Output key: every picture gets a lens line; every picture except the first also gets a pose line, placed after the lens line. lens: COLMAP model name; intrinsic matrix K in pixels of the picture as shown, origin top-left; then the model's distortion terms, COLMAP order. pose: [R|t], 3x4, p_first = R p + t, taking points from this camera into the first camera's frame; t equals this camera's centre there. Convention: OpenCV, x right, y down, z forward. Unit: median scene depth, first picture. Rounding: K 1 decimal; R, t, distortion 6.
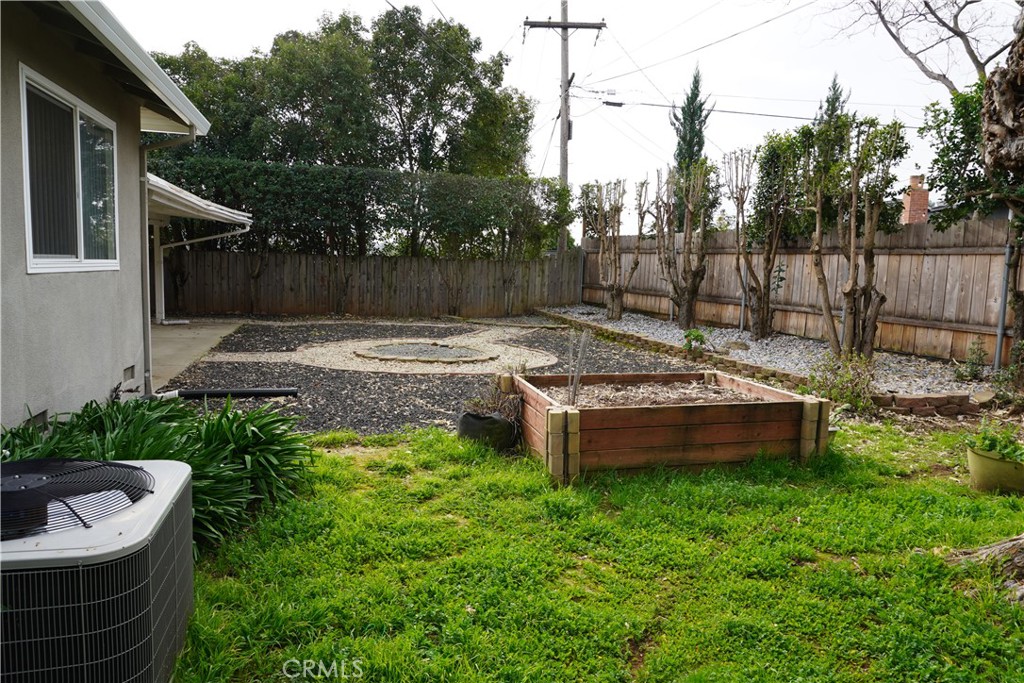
lens RADIAL K [[684.4, 0, 512.0], [0, 684.4, 341.5], [0, 0, 1]] dist [-0.041539, 0.030884]
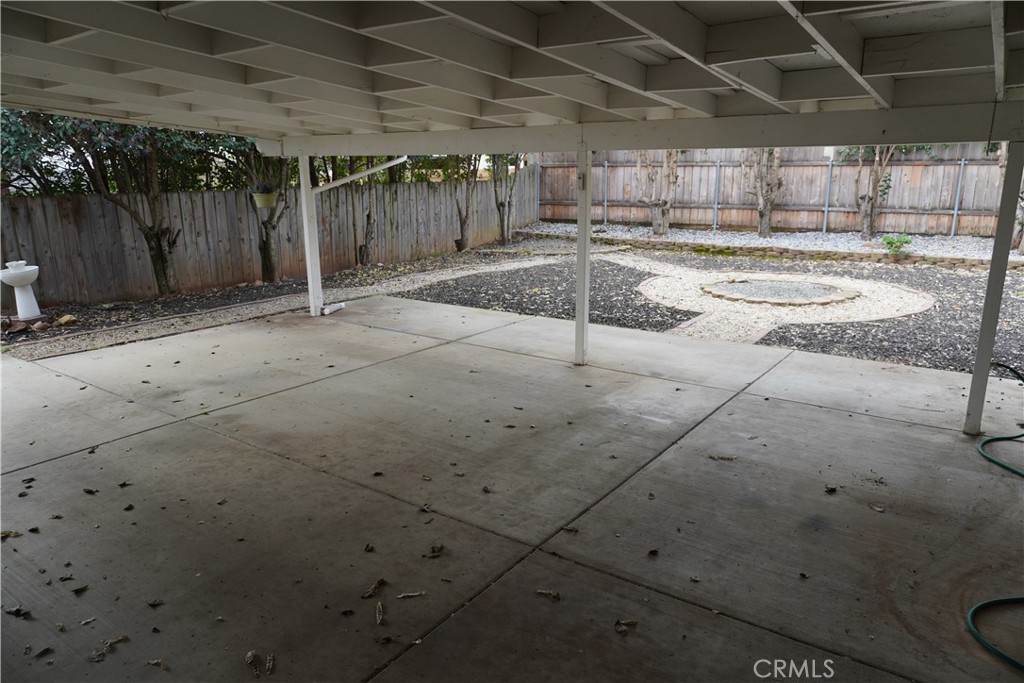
lens RADIAL K [[684.4, 0, 512.0], [0, 684.4, 341.5], [0, 0, 1]] dist [-0.041539, 0.030884]
pose [[0.771799, -0.198757, 0.604004, -1.465627], [0.111042, 0.977425, 0.179747, -0.183913], [-0.626095, -0.071659, 0.776447, 0.739710]]
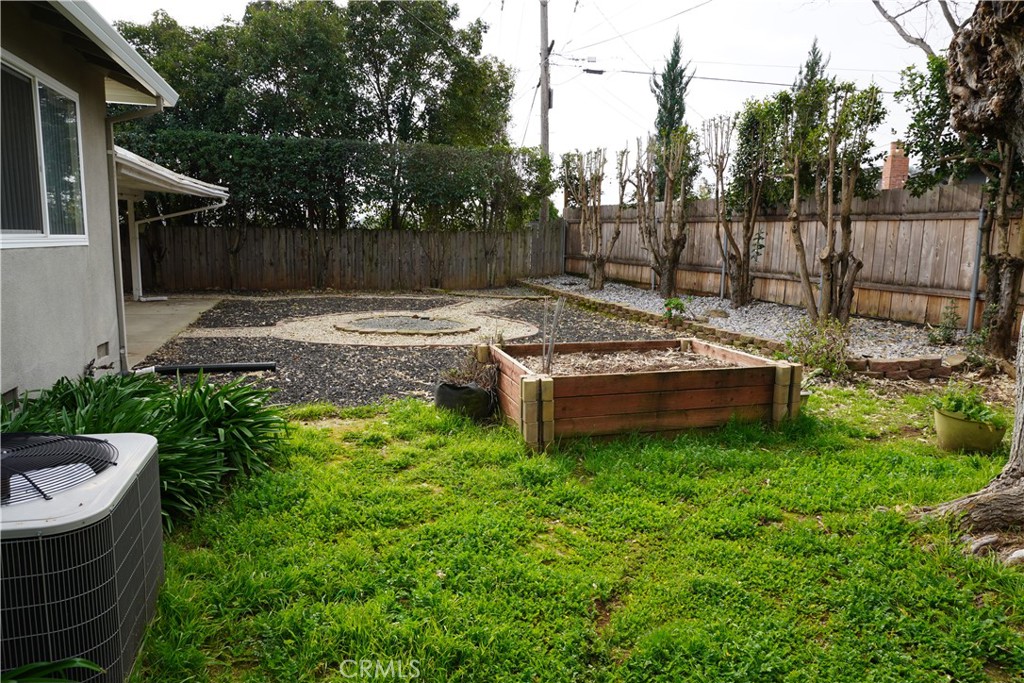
lens RADIAL K [[684.4, 0, 512.0], [0, 684.4, 341.5], [0, 0, 1]] dist [-0.041539, 0.030884]
pose [[0.999683, -0.015805, 0.019617, 0.011945], [0.015000, 0.999065, 0.040539, 0.002950], [-0.020239, -0.040232, 0.998985, -0.001392]]
